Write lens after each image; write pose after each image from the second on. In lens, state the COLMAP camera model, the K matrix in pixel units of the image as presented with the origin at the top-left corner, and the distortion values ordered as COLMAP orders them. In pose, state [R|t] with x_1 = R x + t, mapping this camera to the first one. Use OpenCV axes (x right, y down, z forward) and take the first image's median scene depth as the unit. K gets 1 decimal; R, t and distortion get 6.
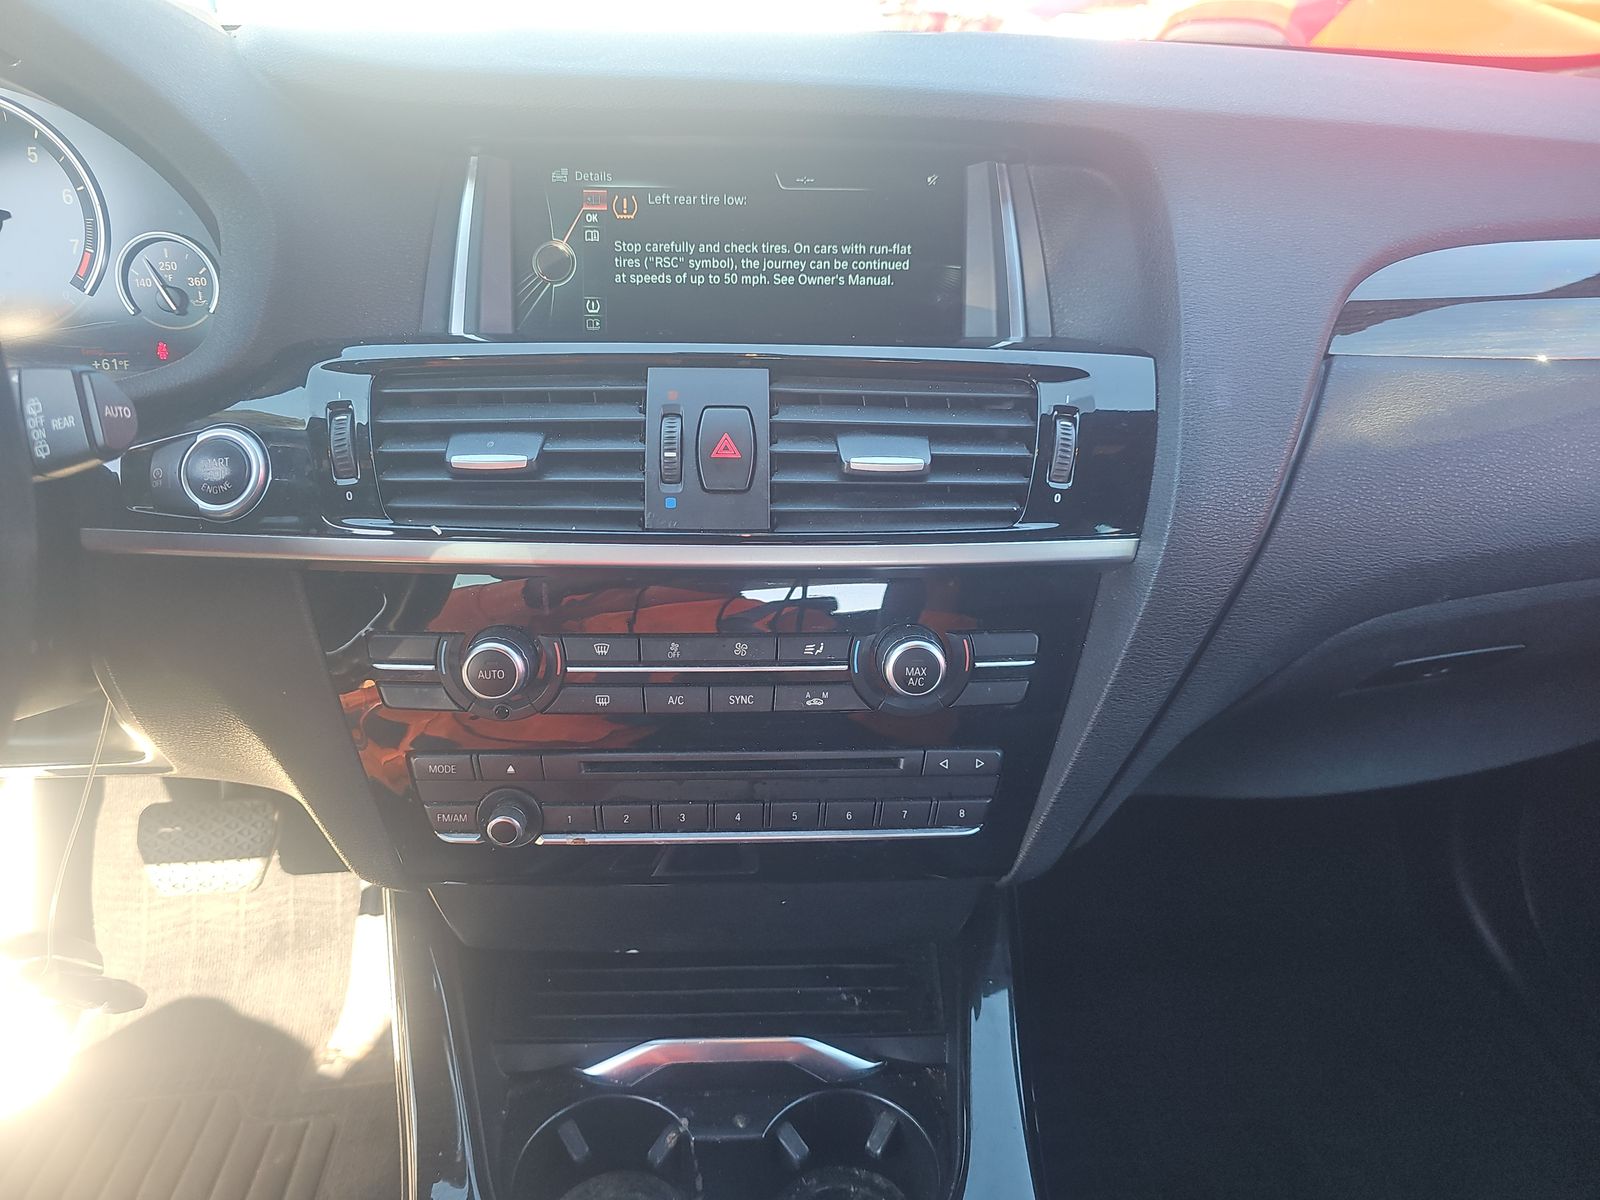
lens RADIAL K [[1086.7, 0, 800.0], [0, 1086.7, 593.5], [0, 0, 1]] dist [0.027787, -0.006930]
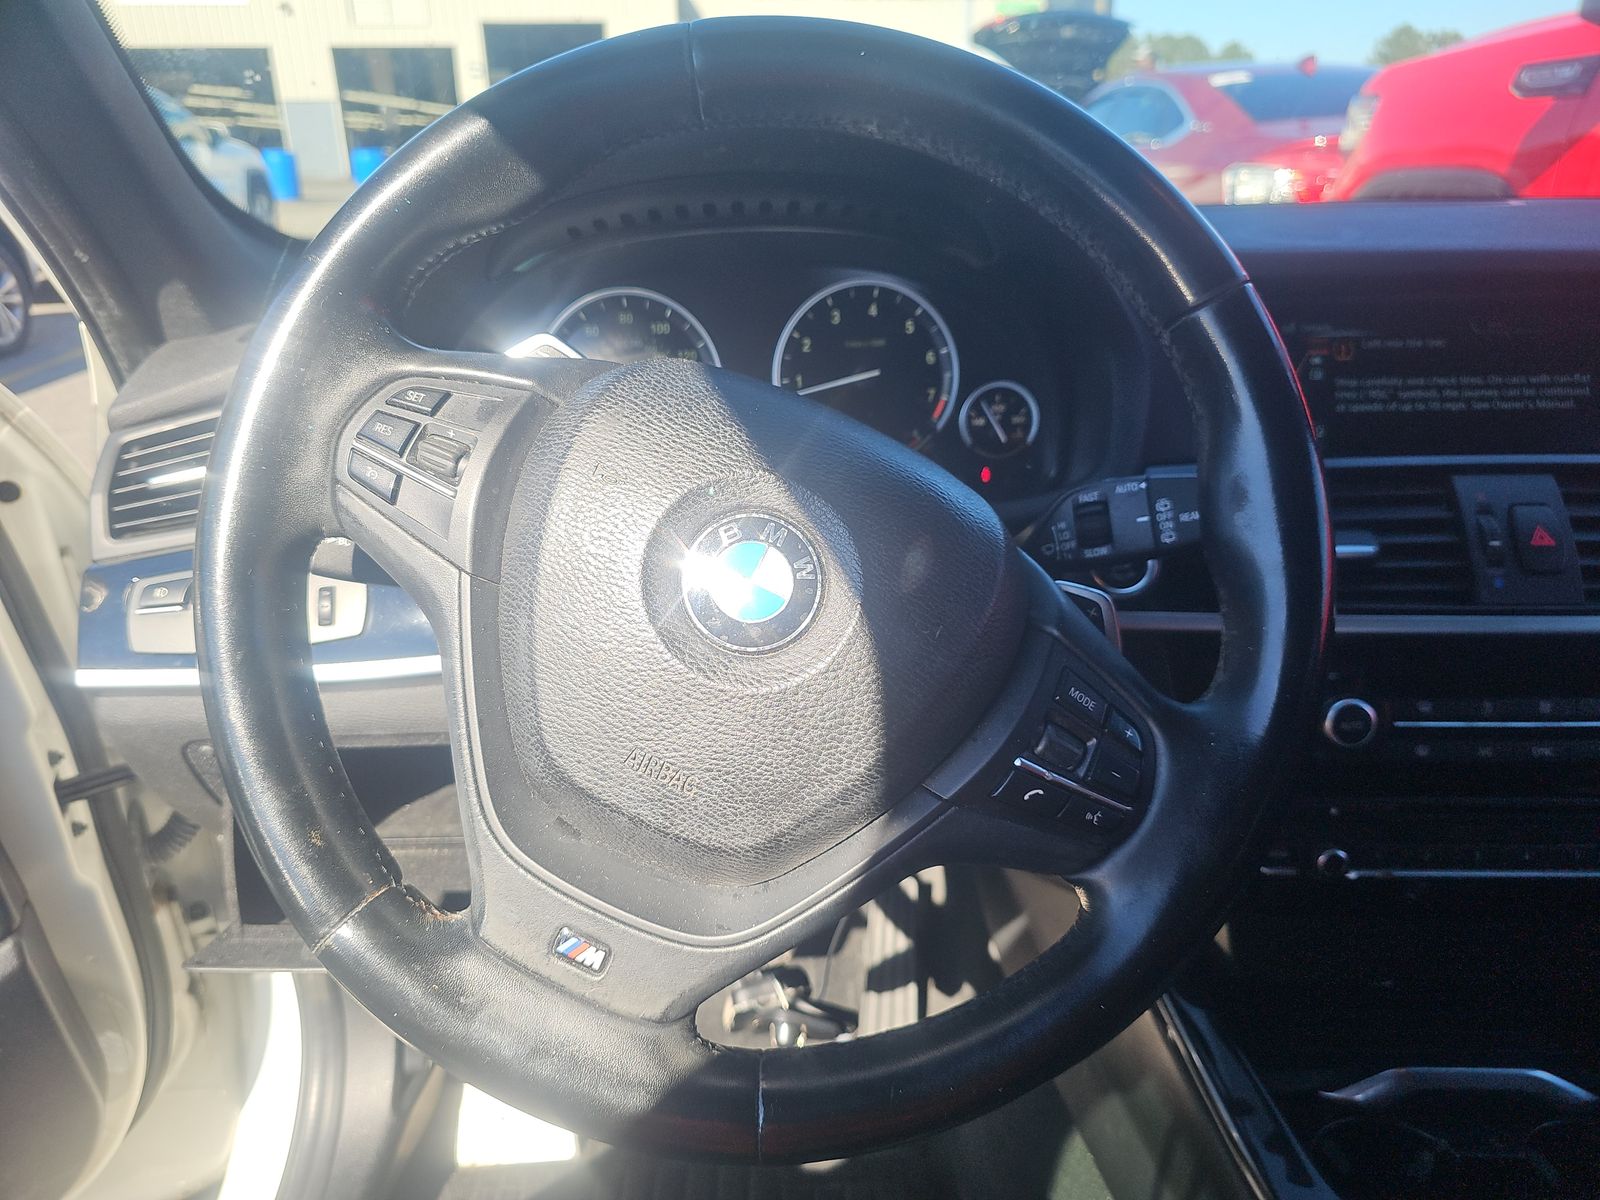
lens RADIAL K [[1086.7, 0, 800.8], [0, 1086.7, 606.0], [0, 0, 1]] dist [0.027787, -0.006930]
pose [[0.997896, -0.009018, -0.064200, -0.686533], [0.001578, 0.993363, -0.115009, 0.068590], [0.064811, 0.114665, 0.991288, -0.219791]]
